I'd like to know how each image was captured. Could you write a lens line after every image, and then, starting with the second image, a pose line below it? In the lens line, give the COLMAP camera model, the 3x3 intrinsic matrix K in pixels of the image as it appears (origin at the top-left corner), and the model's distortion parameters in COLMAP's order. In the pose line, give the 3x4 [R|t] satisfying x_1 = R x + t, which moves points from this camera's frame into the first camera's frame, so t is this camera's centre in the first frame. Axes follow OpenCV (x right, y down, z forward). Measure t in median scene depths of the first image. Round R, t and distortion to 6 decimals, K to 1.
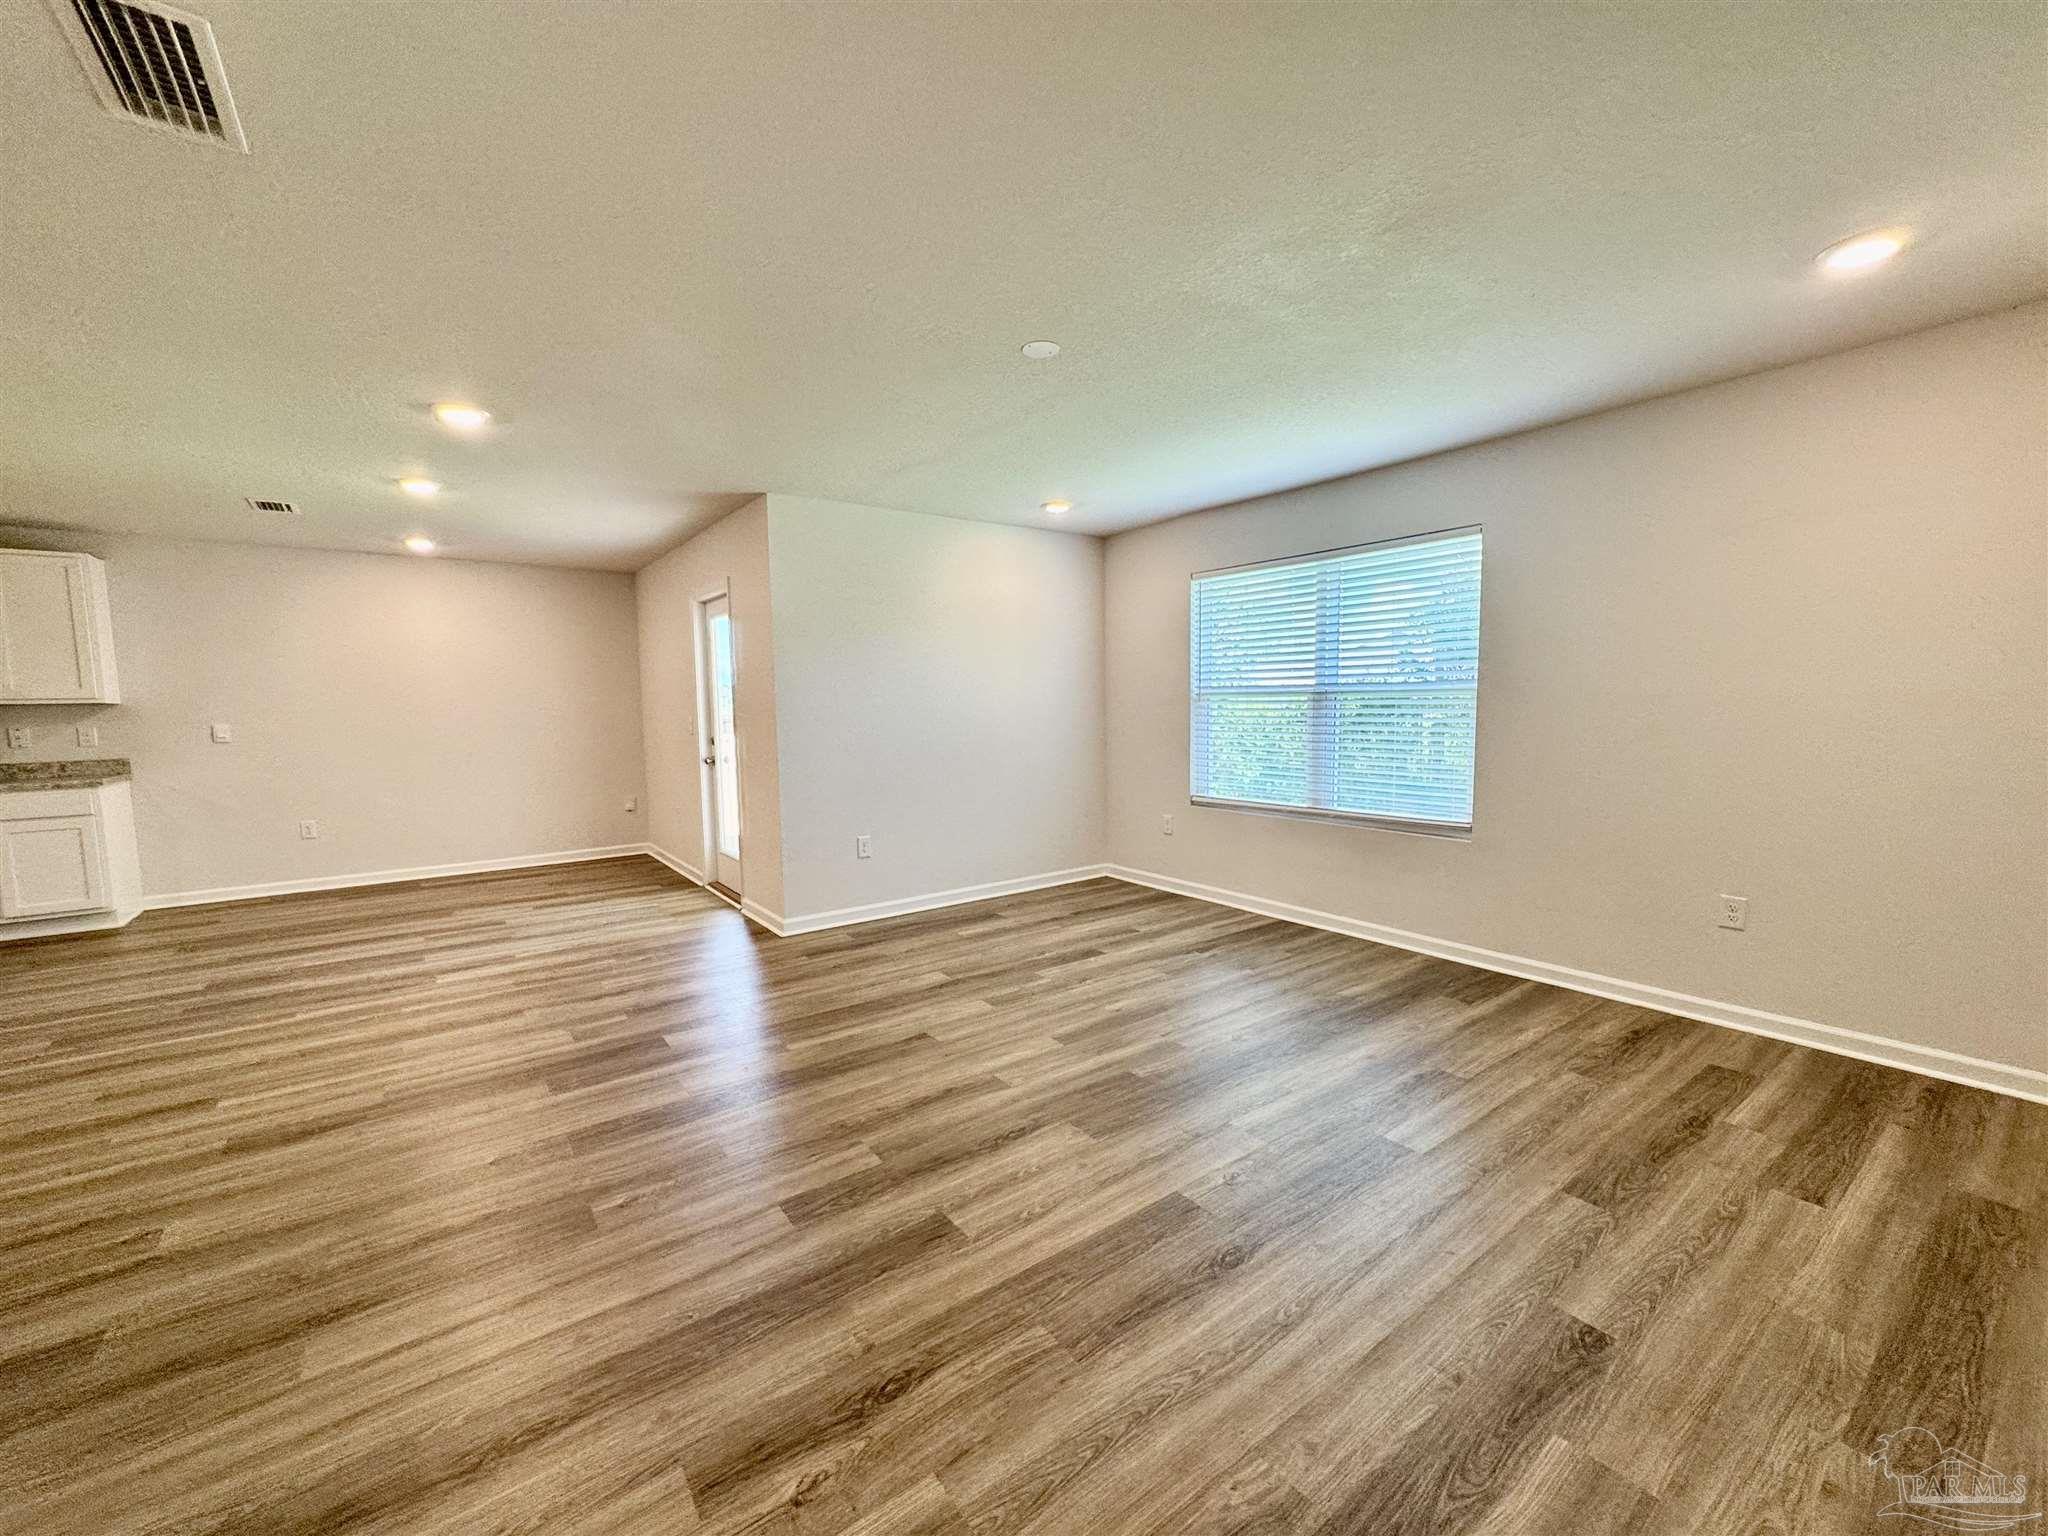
lens RADIAL K [[822.8, 0, 1026.9], [0, 822.8, 777.3], [0, 0, 1]] dist [-0.001610, 0.000358]
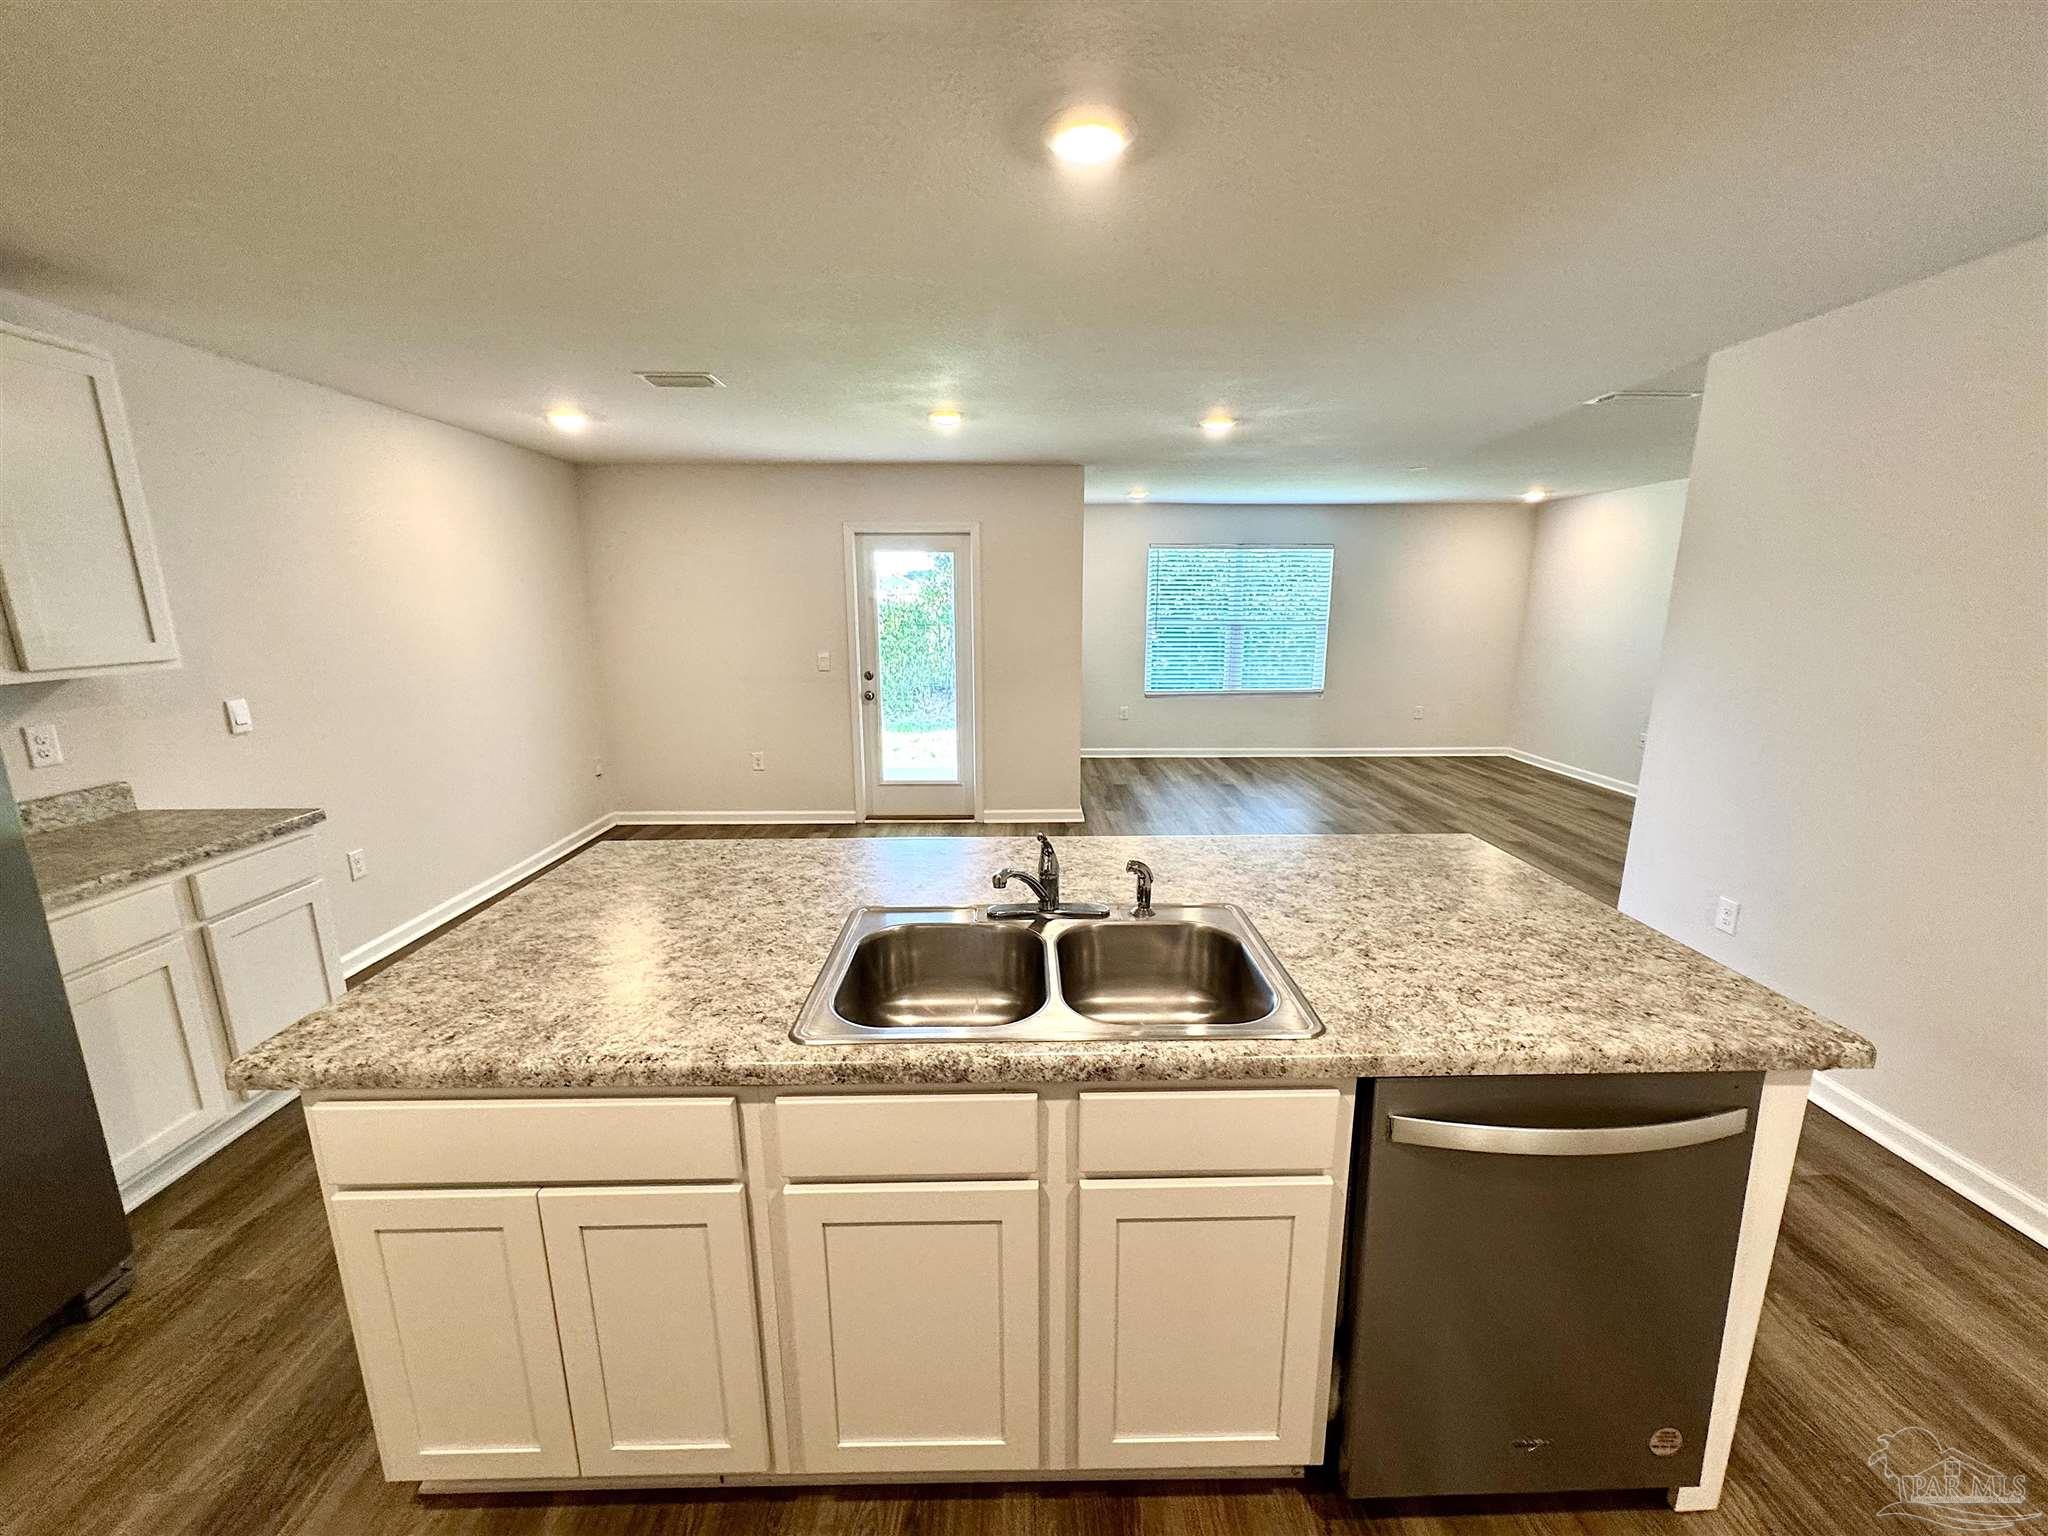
lens RADIAL K [[822.8, 0, 1026.9], [0, 822.8, 777.3], [0, 0, 1]] dist [-0.001610, 0.000358]
pose [[0.582082, -0.158738, 0.797486, -1.553939], [0.069883, 0.986897, 0.145432, -0.078512], [-0.810122, -0.028922, 0.585548, 0.361535]]
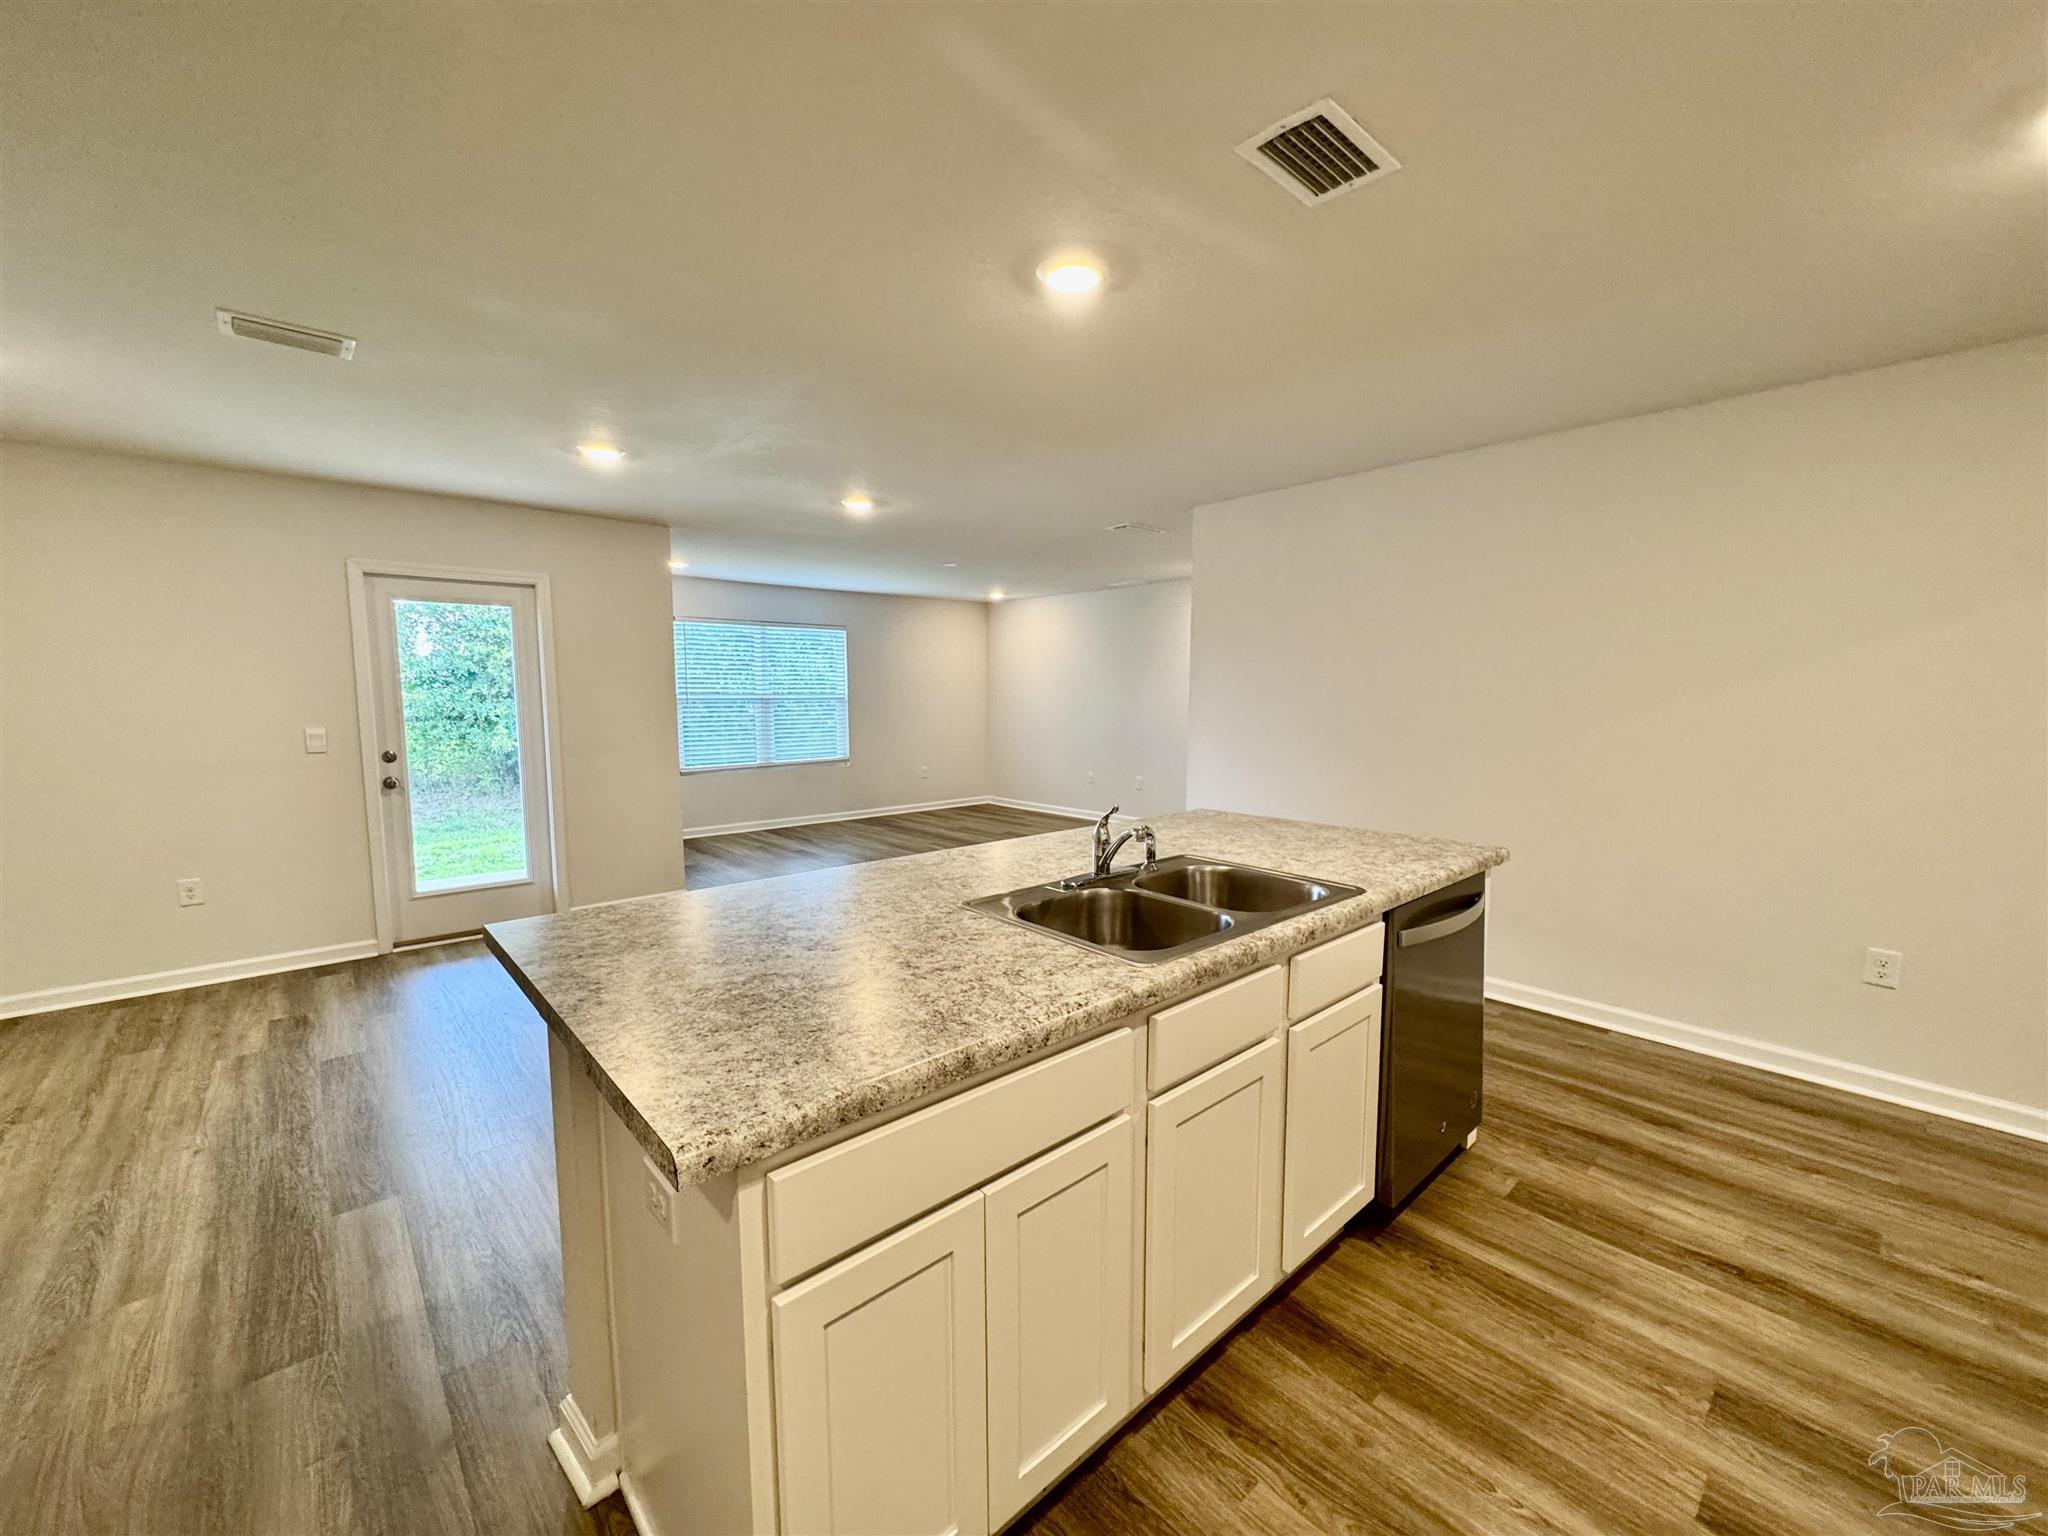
lens RADIAL K [[822.8, 0, 1026.9], [0, 822.8, 777.3], [0, 0, 1]] dist [-0.001610, 0.000358]
pose [[-0.097687, -0.087301, 0.991381, -1.713248], [0.096714, 0.990598, 0.096762, -0.061364], [-0.990507, 0.105333, -0.088326, 0.686311]]
